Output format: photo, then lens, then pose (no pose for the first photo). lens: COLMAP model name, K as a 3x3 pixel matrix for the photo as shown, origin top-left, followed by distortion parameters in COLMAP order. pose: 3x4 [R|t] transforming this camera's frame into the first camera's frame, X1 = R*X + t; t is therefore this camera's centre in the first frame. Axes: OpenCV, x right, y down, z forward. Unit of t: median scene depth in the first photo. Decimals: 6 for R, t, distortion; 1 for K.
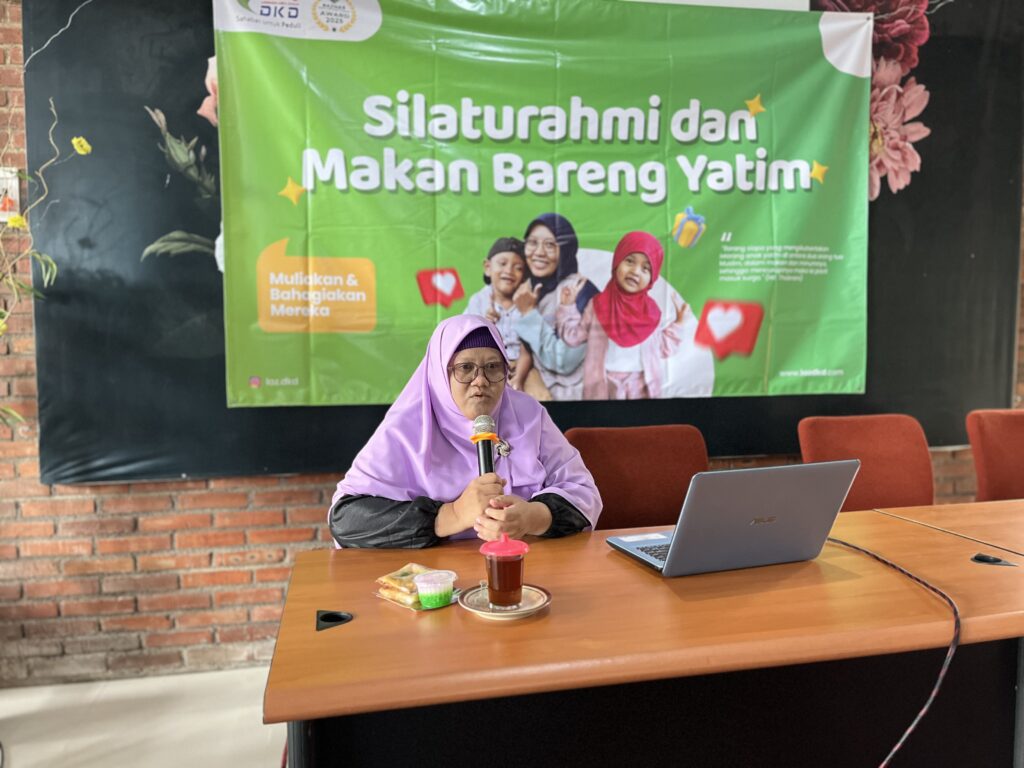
lens RADIAL K [[772.8, 0, 512.0], [0, 772.8, 384.0], [0, 0, 1]] dist [-0.010952, -0.009901]
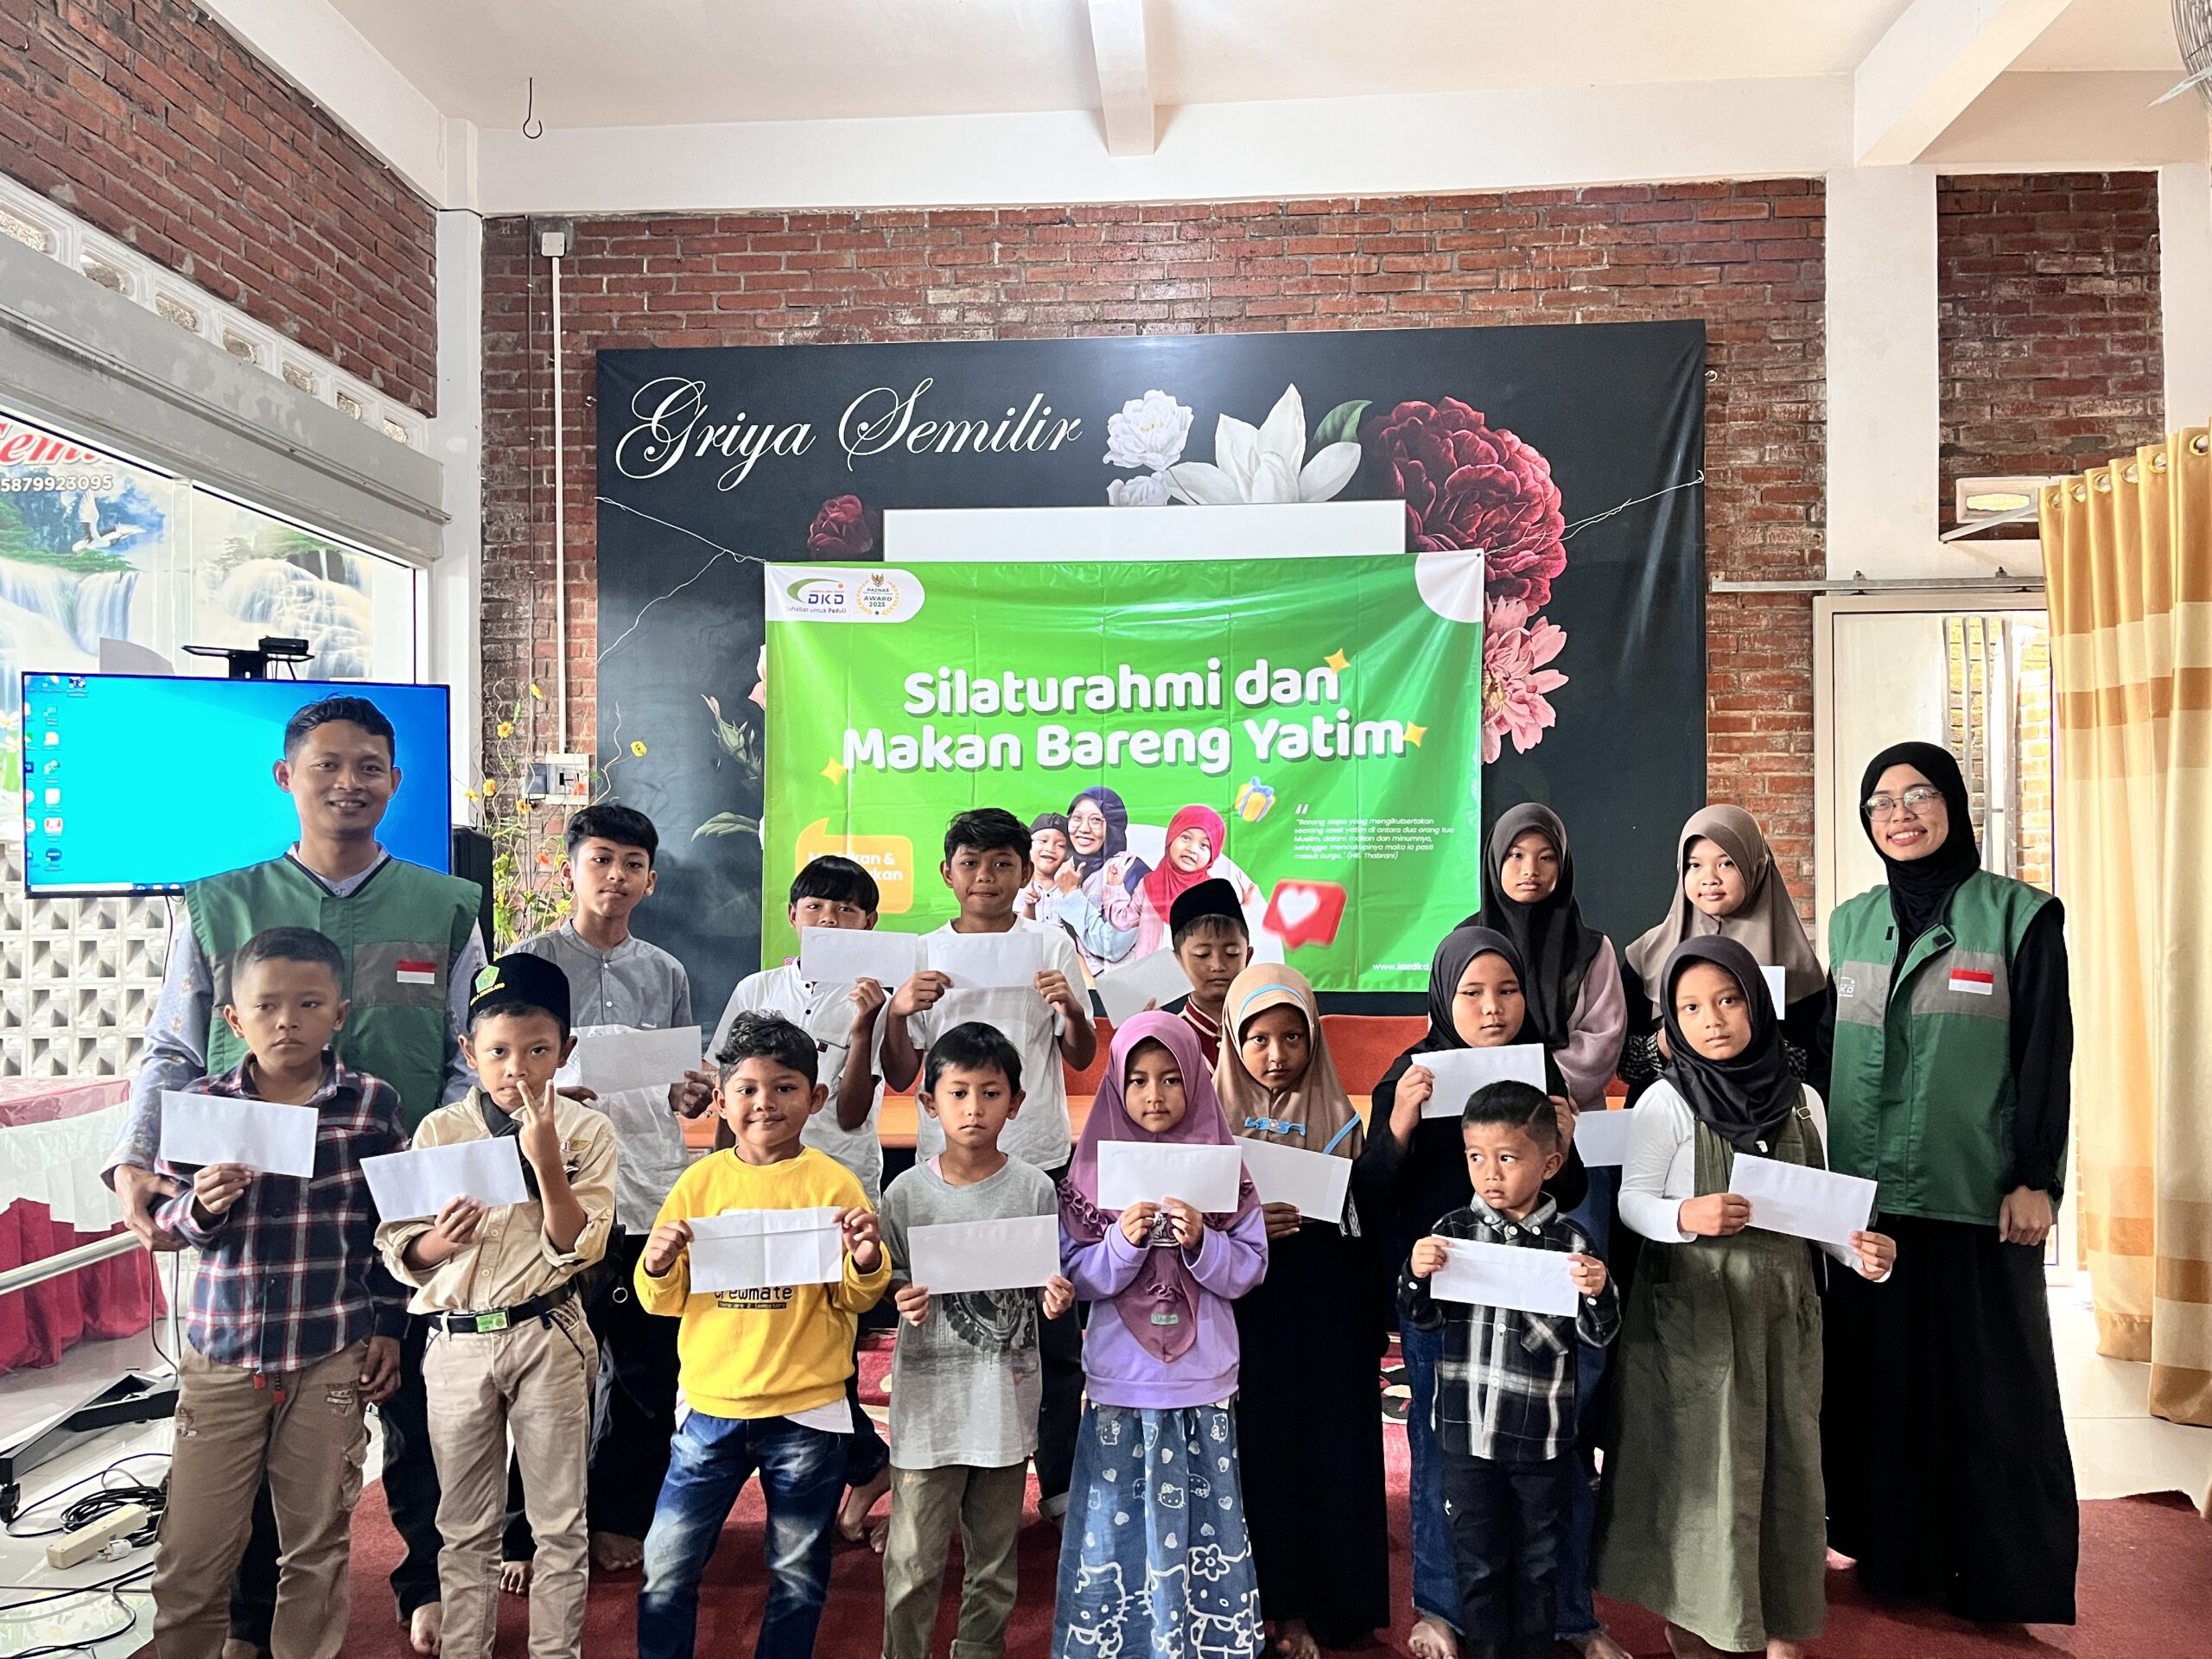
lens RADIAL K [[1669.4, 0, 1106.0], [0, 1669.4, 829.5], [0, 0, 1]] dist [-0.010952, -0.009901]
pose [[0.966228, 0.006541, -0.257606, 0.570067], [-0.029515, 0.995908, -0.085417, 0.001975], [0.255994, 0.090135, 0.962467, -0.917709]]
